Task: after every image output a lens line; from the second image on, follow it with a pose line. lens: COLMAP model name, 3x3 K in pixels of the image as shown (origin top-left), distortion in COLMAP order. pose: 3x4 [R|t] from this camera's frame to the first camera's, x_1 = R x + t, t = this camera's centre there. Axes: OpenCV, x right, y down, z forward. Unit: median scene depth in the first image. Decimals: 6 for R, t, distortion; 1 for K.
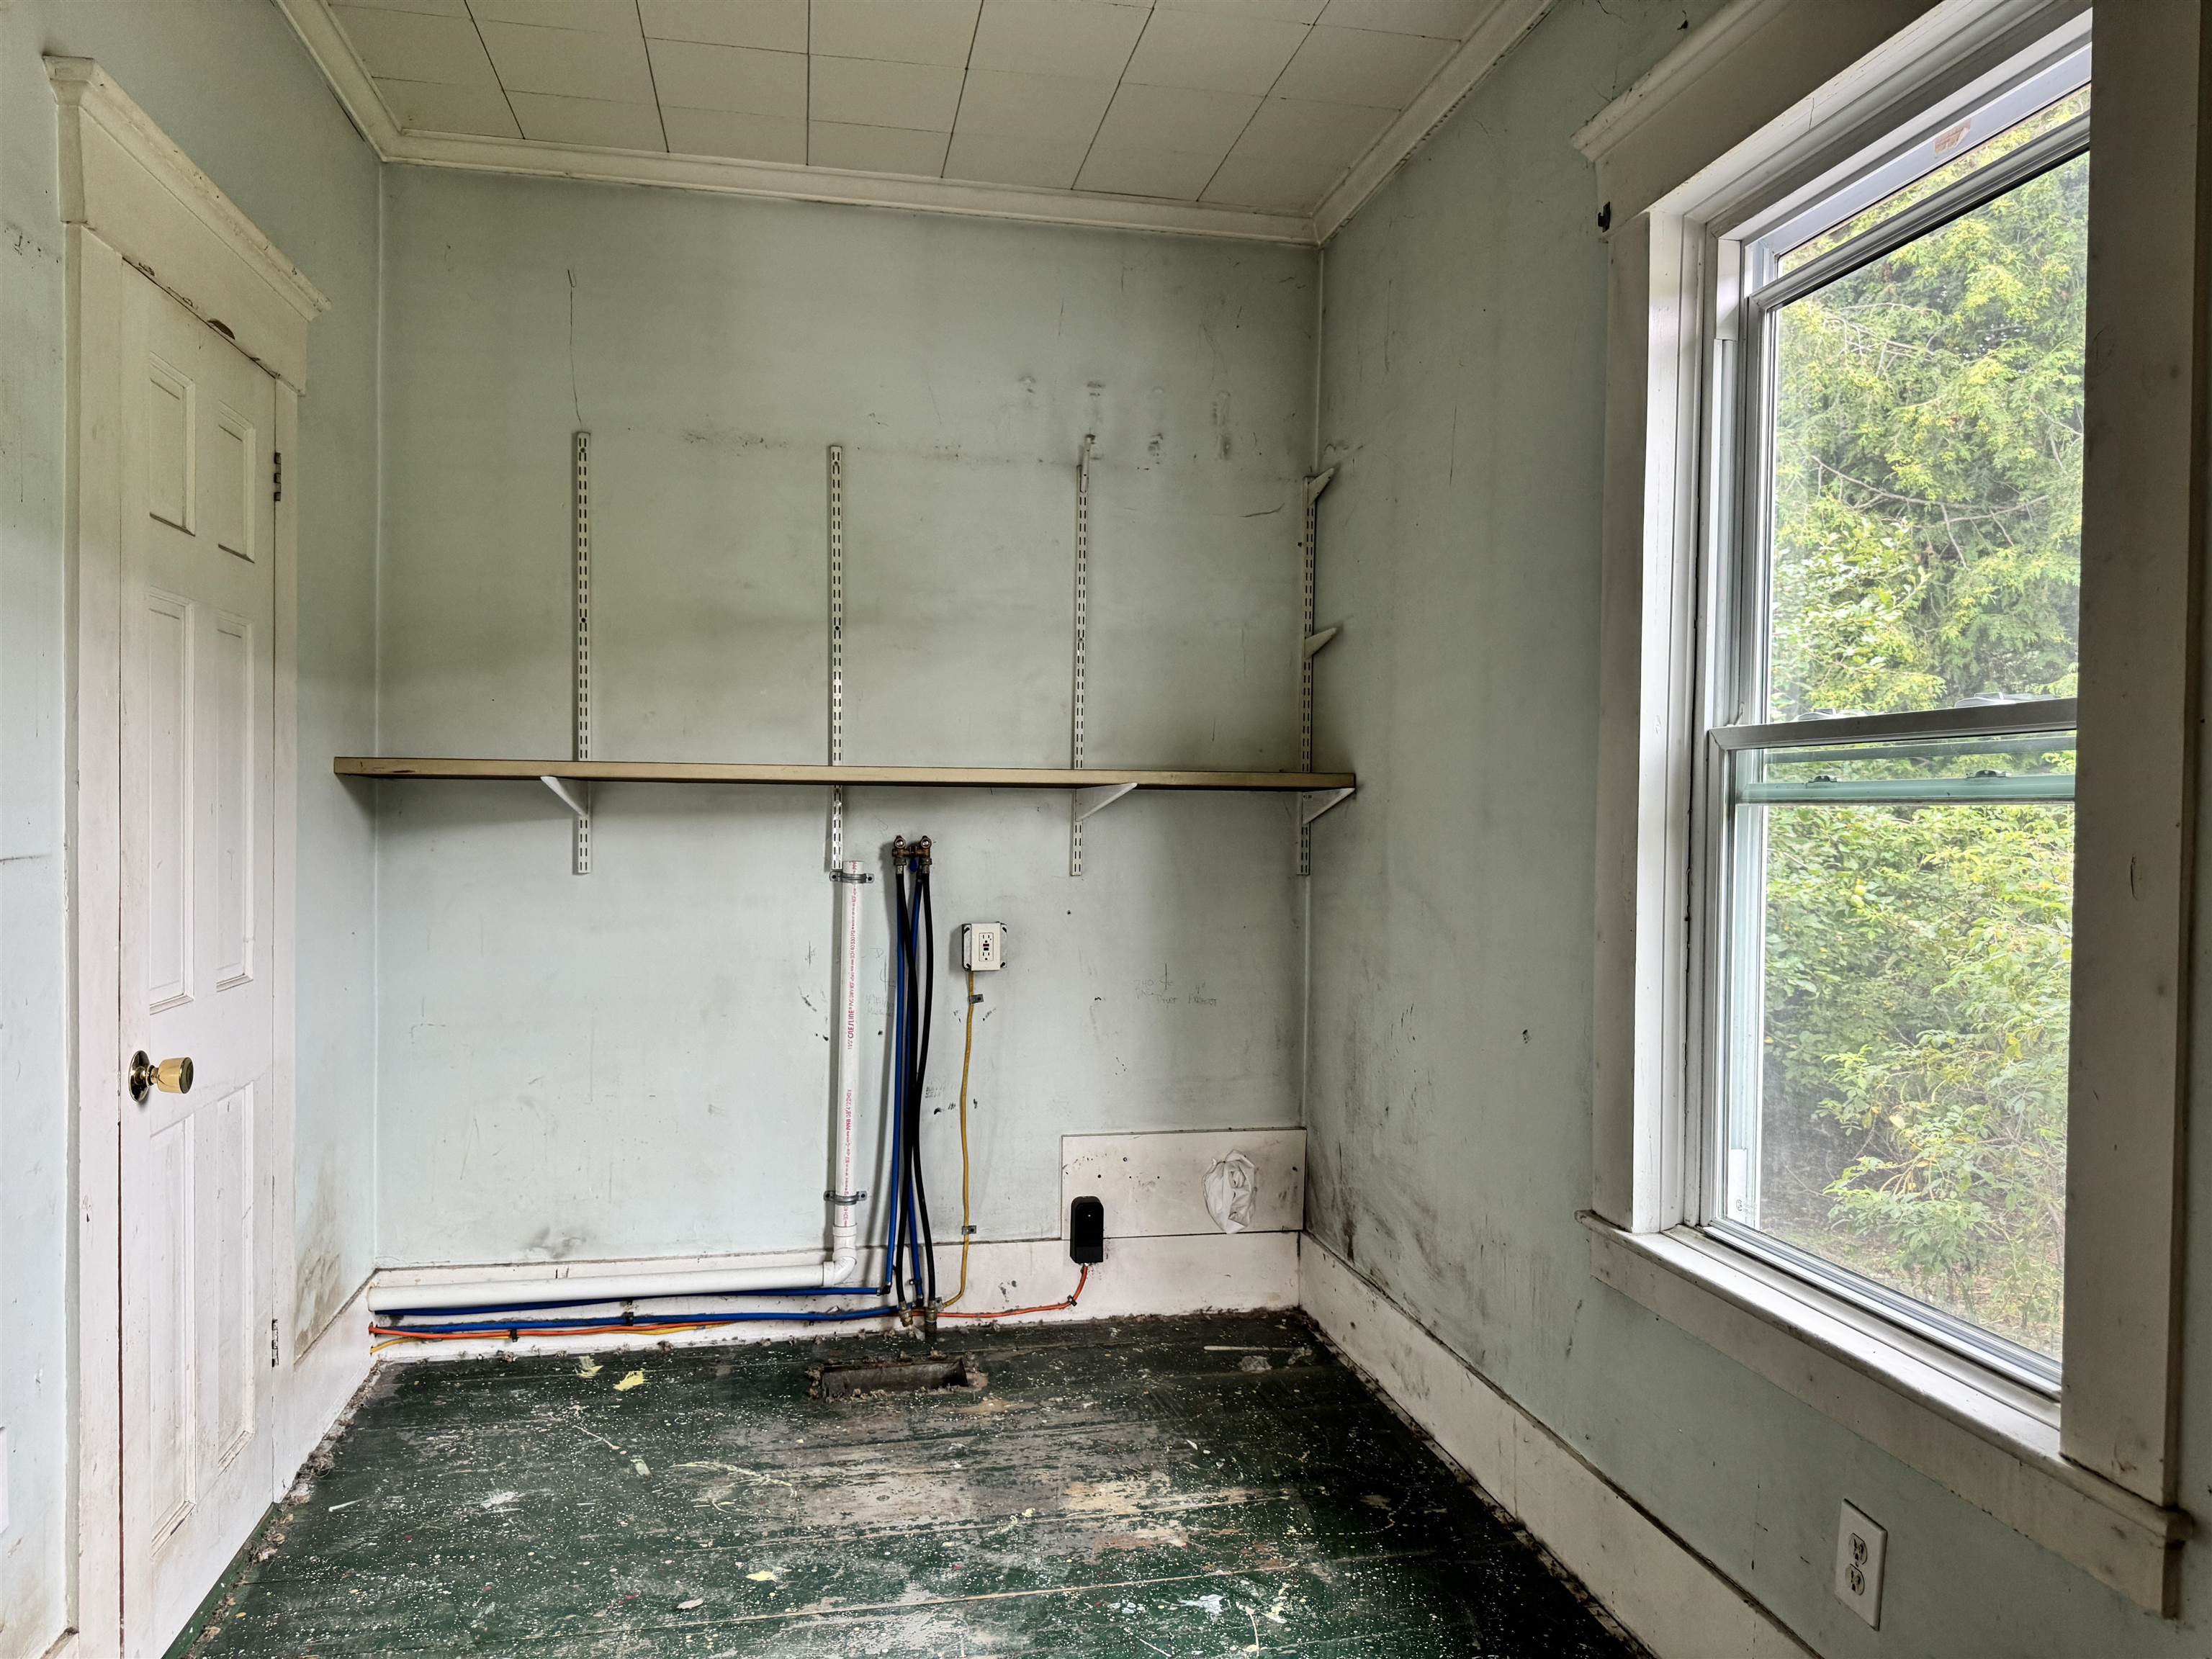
lens RADIAL K [[1565.3, 0, 1103.5], [0, 1565.3, 831.5], [0, 0, 1]] dist [0.031312, -0.002628]
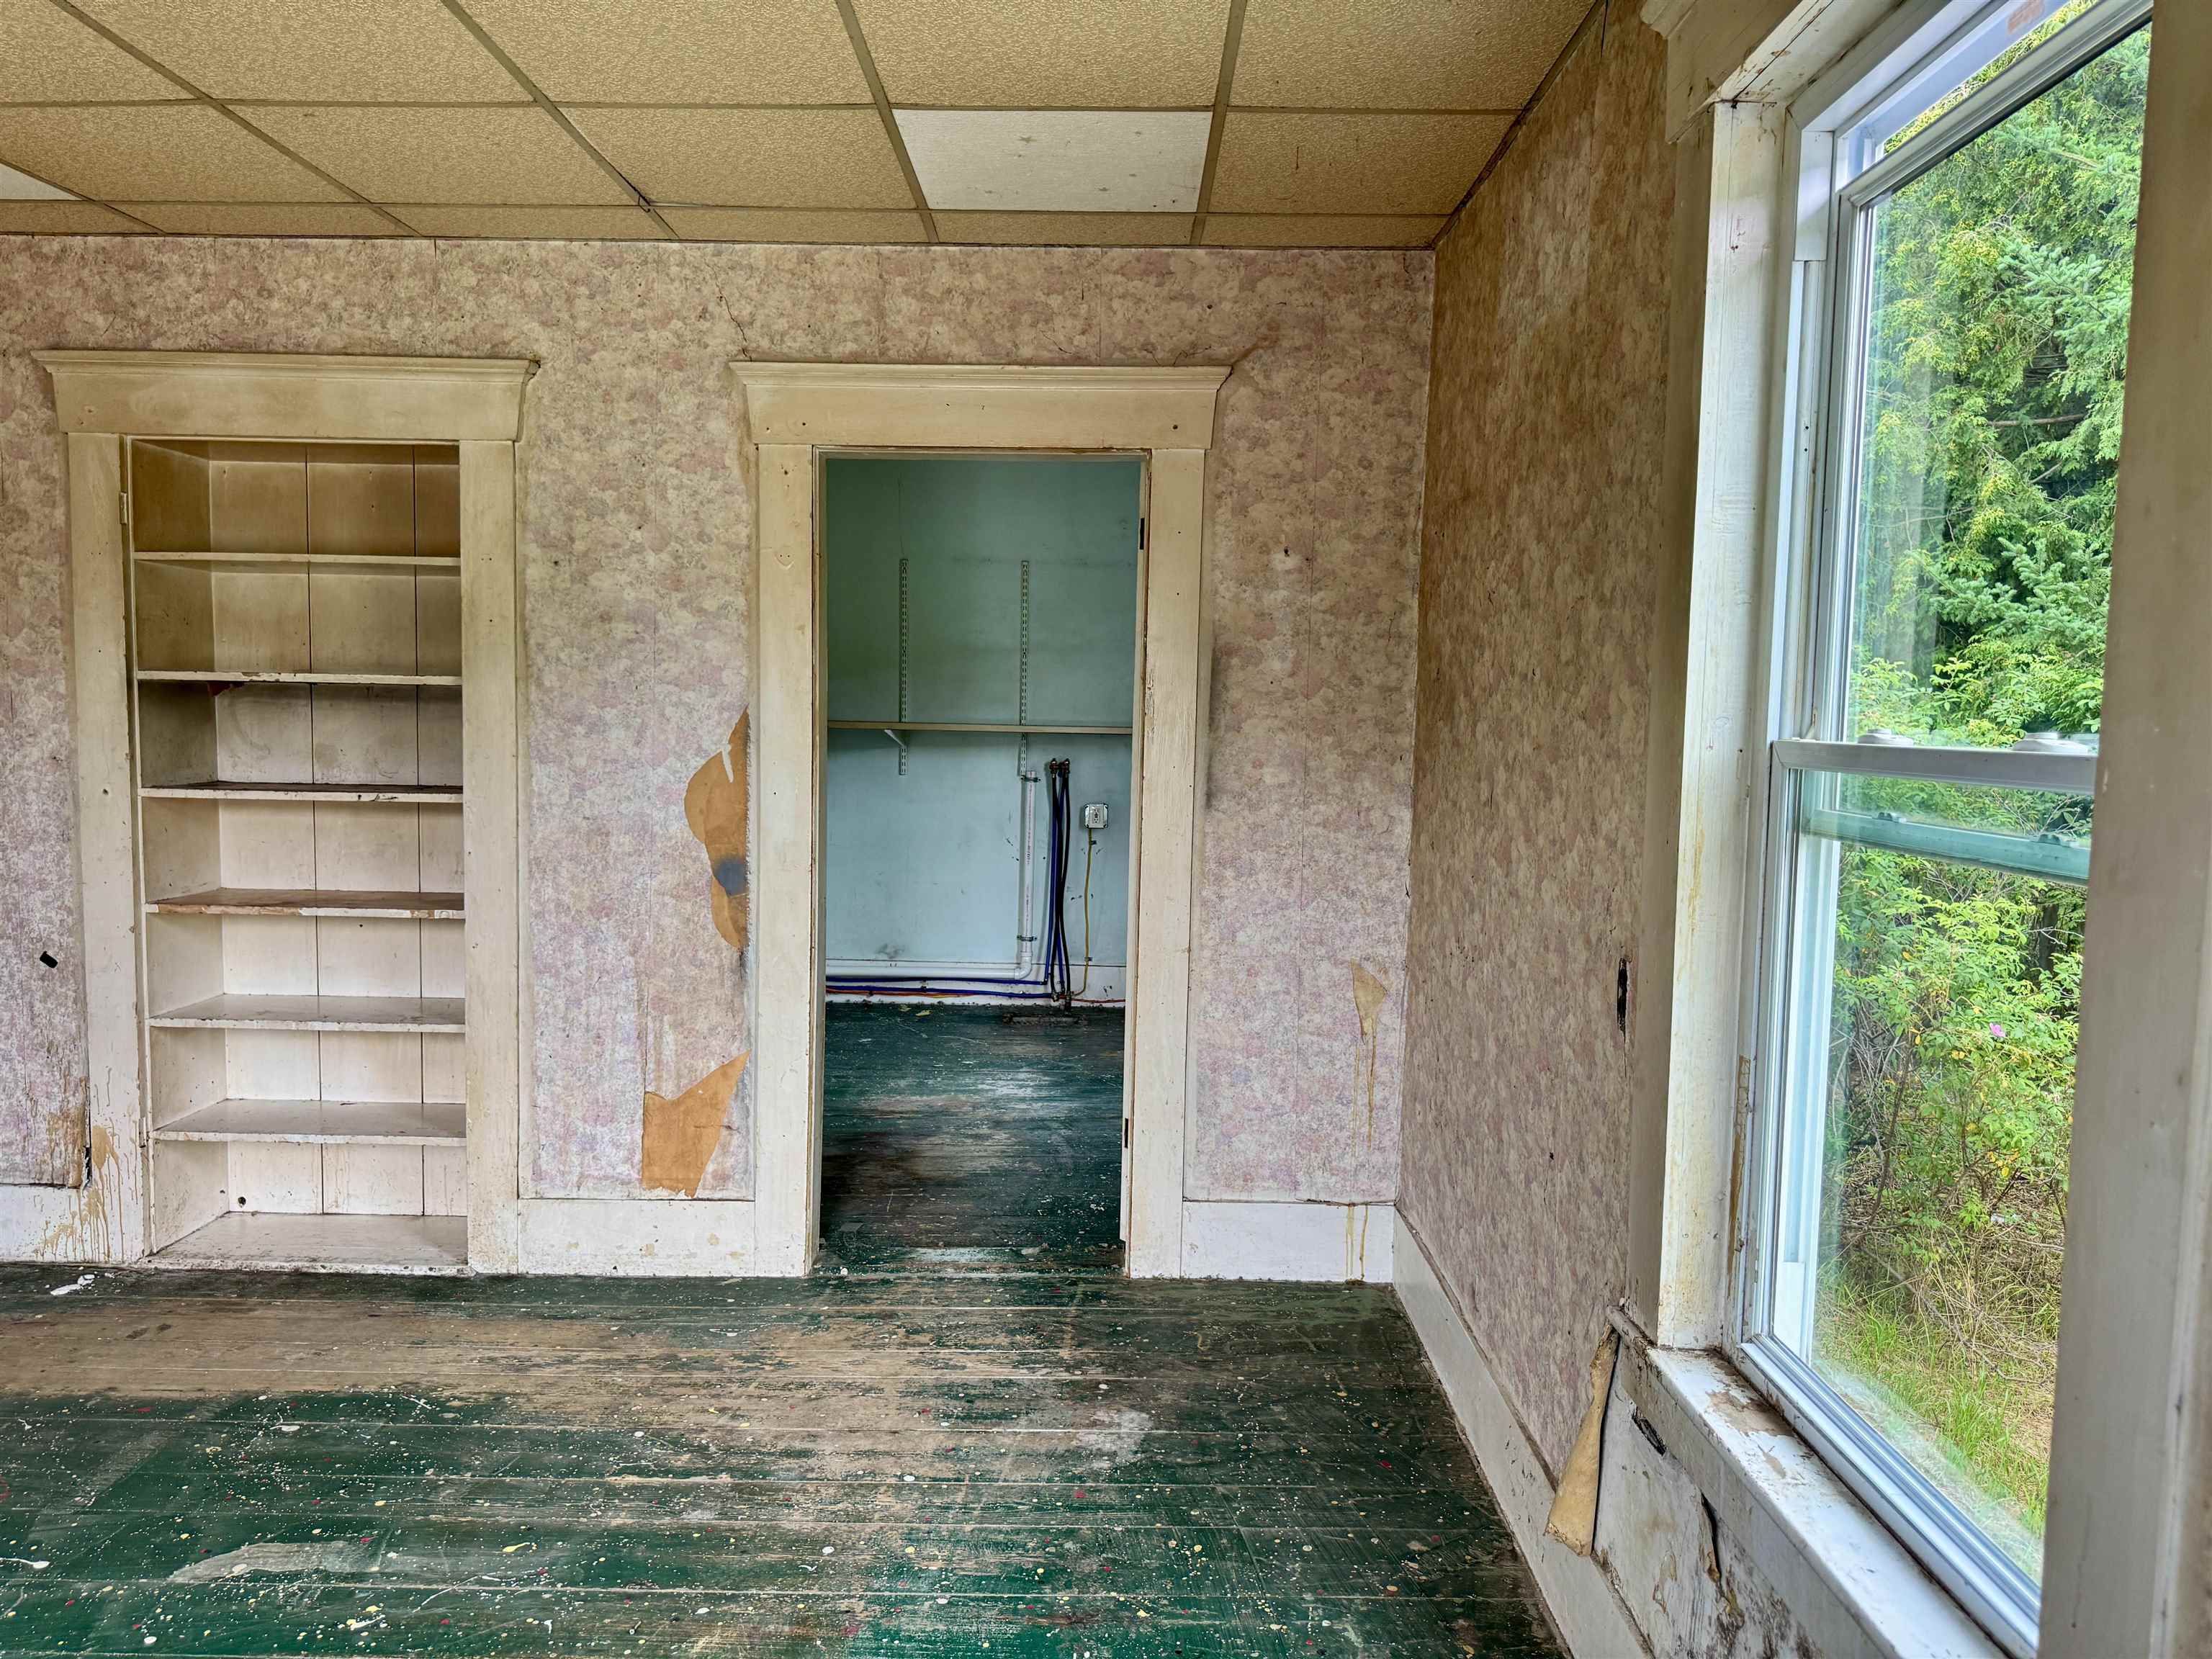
lens RADIAL K [[1565.3, 0, 1108.4], [0, 1565.3, 828.5], [0, 0, 1]] dist [0.031312, -0.002628]
pose [[0.978270, 0.026573, -0.205625, 0.348538], [-0.013220, 0.997729, 0.066042, -0.041316], [0.206913, -0.061888, 0.976400, -0.934487]]
